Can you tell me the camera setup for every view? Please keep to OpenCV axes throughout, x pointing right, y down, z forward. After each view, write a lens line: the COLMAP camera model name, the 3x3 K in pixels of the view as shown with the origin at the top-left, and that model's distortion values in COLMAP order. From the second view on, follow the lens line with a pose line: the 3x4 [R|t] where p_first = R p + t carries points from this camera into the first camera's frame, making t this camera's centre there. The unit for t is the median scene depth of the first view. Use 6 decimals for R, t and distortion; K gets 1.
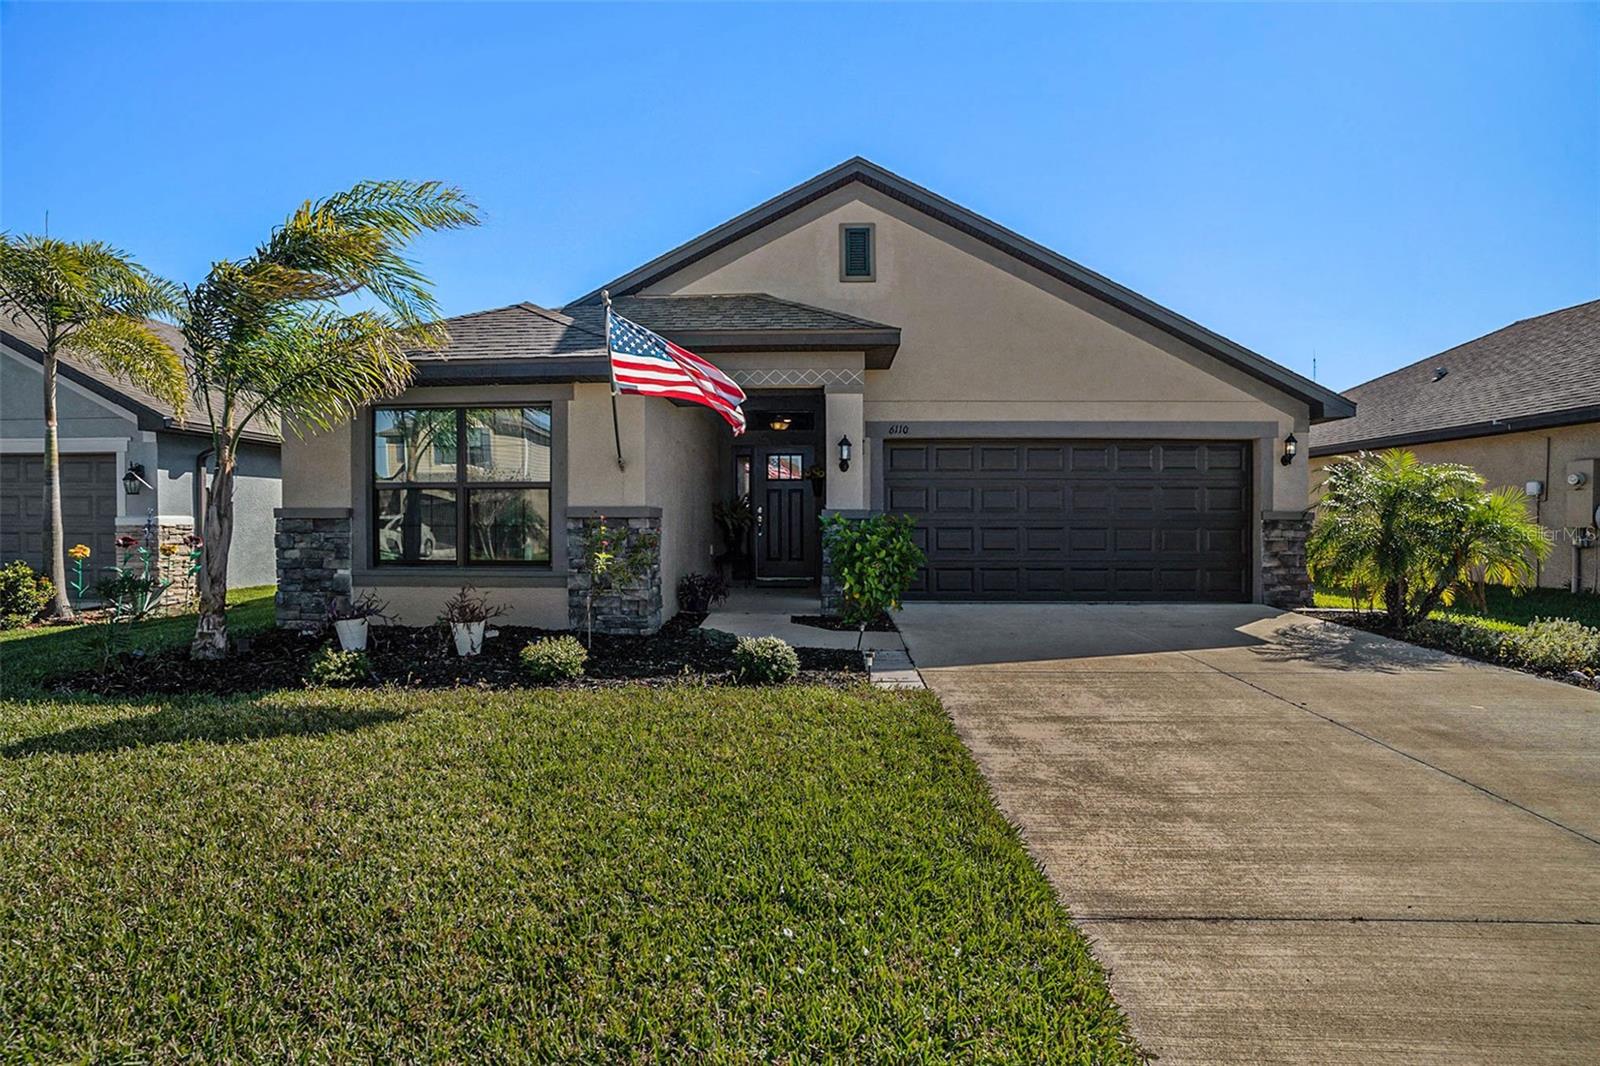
lens RADIAL K [[799.4, 0, 805.9], [0, 799.4, 526.1], [0, 0, 1]] dist [-0.043283, 0.002620]
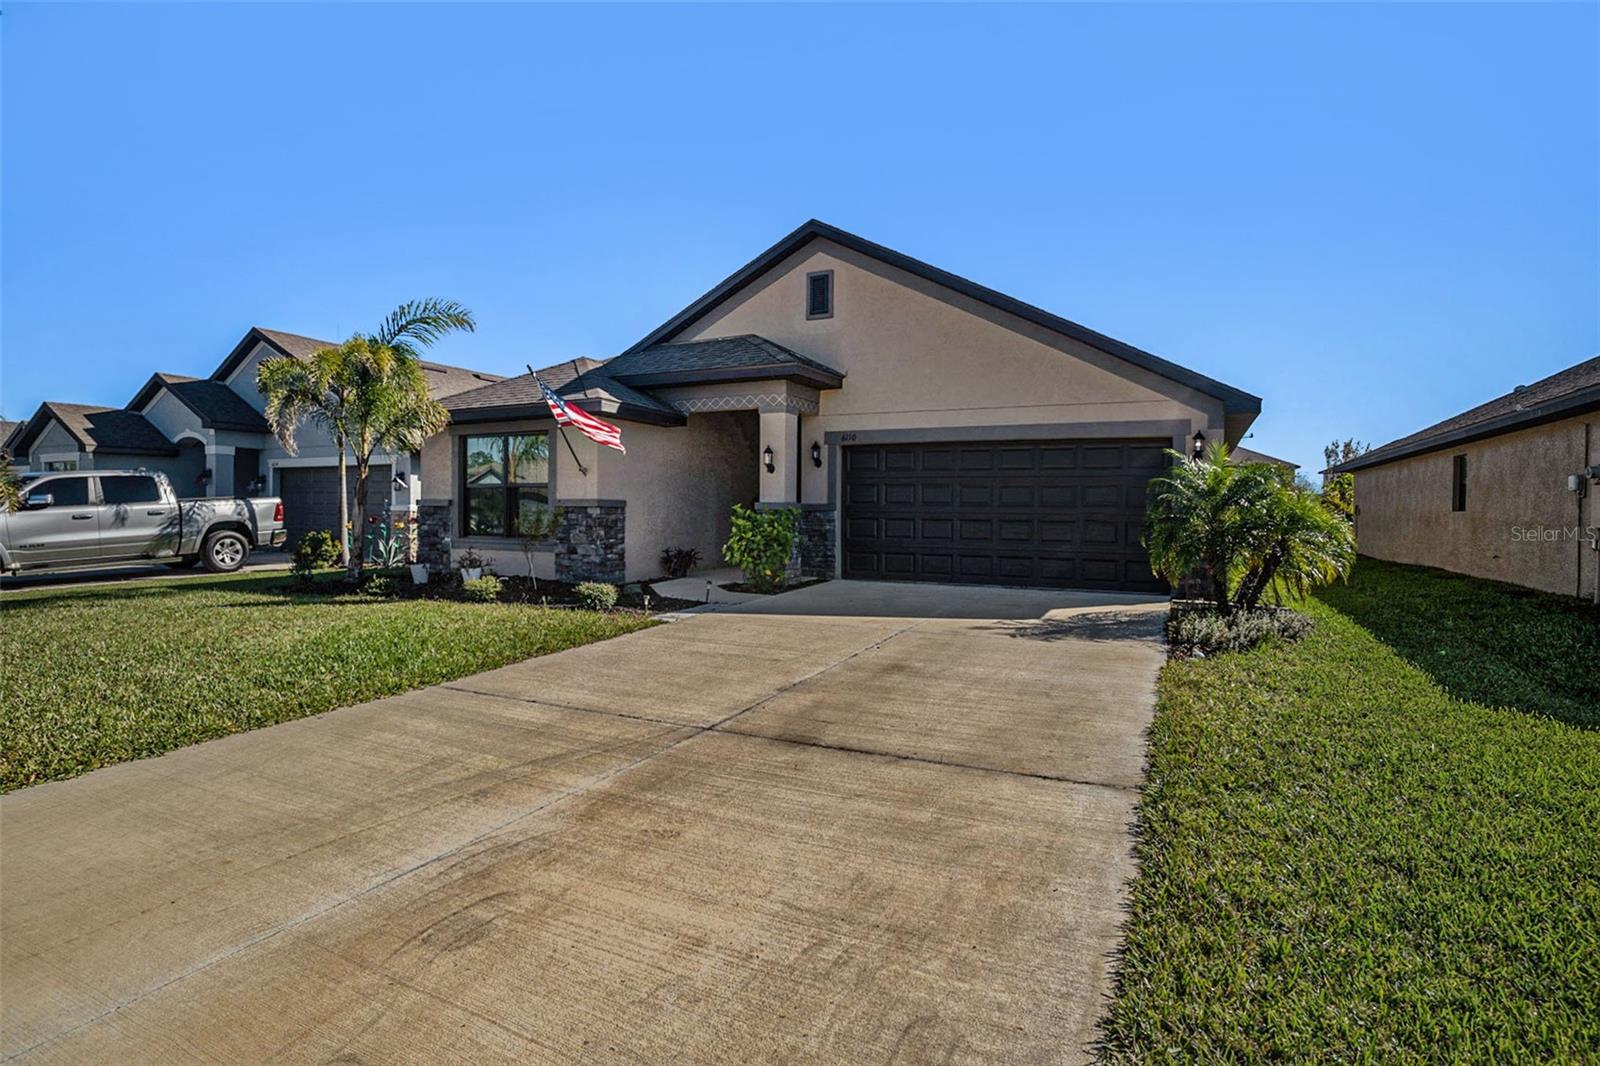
lens RADIAL K [[799.4, 0, 798.3], [0, 799.4, 532.0], [0, 0, 1]] dist [-0.043283, 0.002620]
pose [[0.916327, 0.019904, -0.399936, 0.555169], [-0.014580, 0.999760, 0.016351, 0.005160], [0.400165, -0.009152, 0.916397, -0.159002]]
